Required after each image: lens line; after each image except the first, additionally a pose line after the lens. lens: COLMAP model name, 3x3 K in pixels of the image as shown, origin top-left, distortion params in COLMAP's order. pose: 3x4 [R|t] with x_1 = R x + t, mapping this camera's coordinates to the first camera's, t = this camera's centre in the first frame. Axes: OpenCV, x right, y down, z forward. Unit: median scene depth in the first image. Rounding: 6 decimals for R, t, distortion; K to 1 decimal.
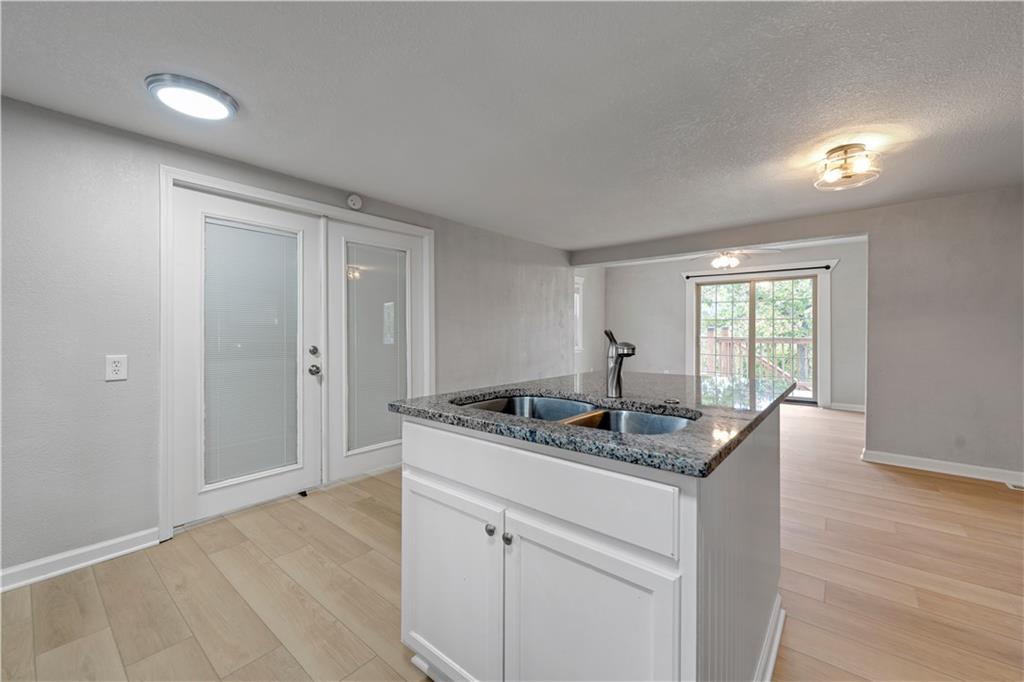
lens RADIAL K [[408.0, 0, 512.9], [0, 408.0, 333.4], [0, 0, 1]] dist [-0.003018, 0.000646]
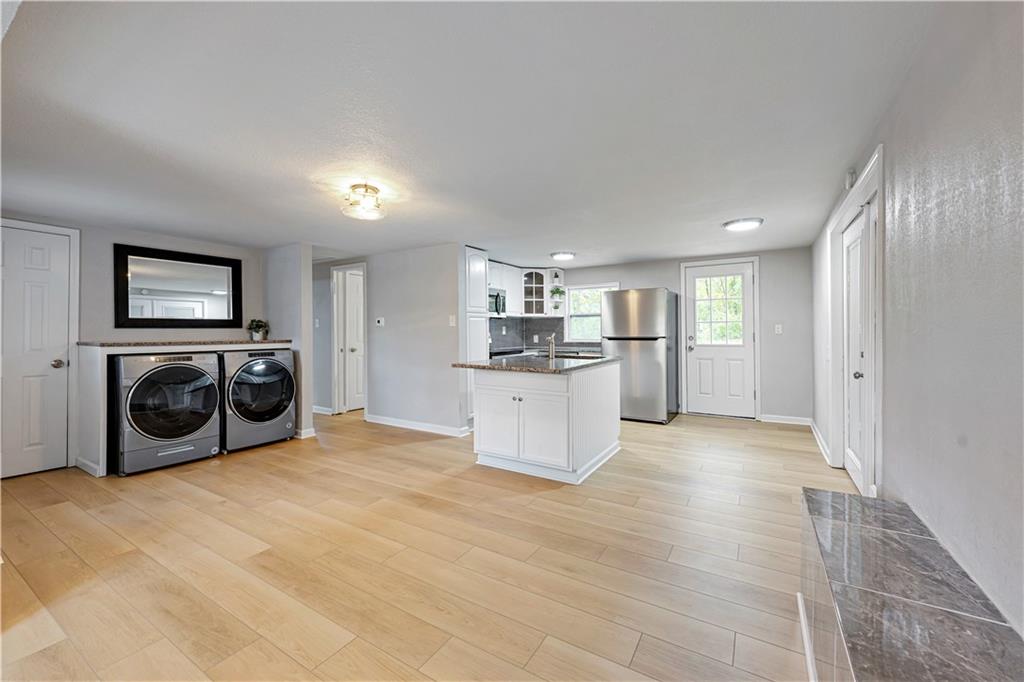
lens RADIAL K [[408.0, 0, 512.0], [0, 408.0, 332.7], [0, 0, 1]] dist [-0.003018, 0.000646]
pose [[-0.990488, 0.007088, -0.137419, 0.416854], [0.005748, 0.999932, 0.010141, -0.021038], [0.137481, 0.009255, -0.990461, 1.720631]]
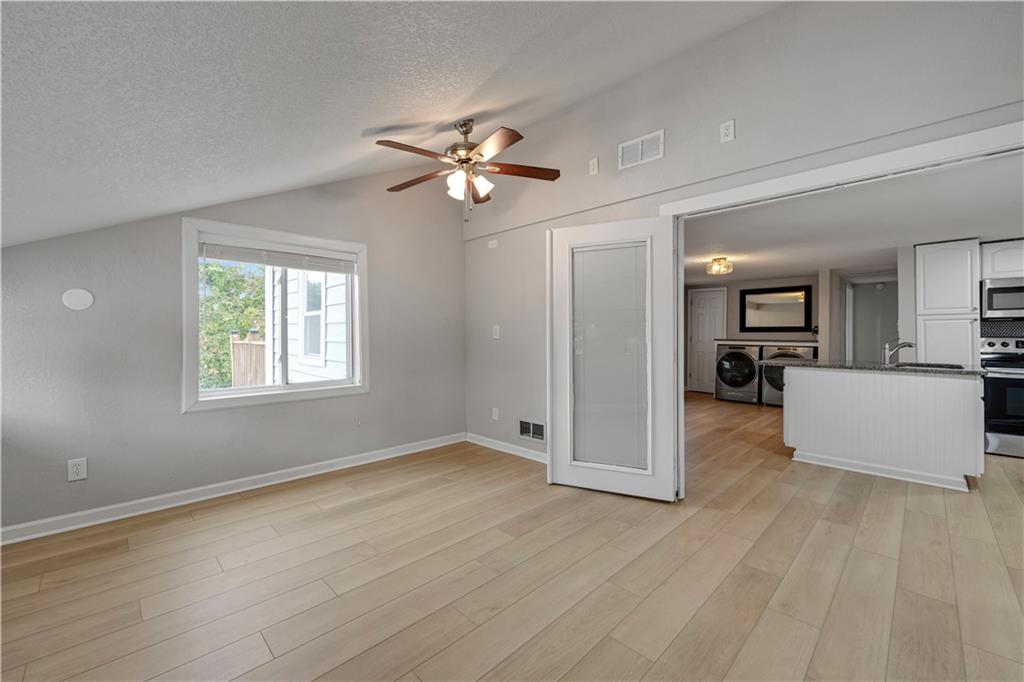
lens RADIAL K [[408.0, 0, 506.8], [0, 408.0, 336.4], [0, 0, 1]] dist [-0.003018, 0.000646]
pose [[0.110376, -0.004666, 0.993879, -1.224978], [0.004582, 0.999981, 0.004186, -0.020954], [-0.993879, 0.004092, 0.110395, 1.473577]]
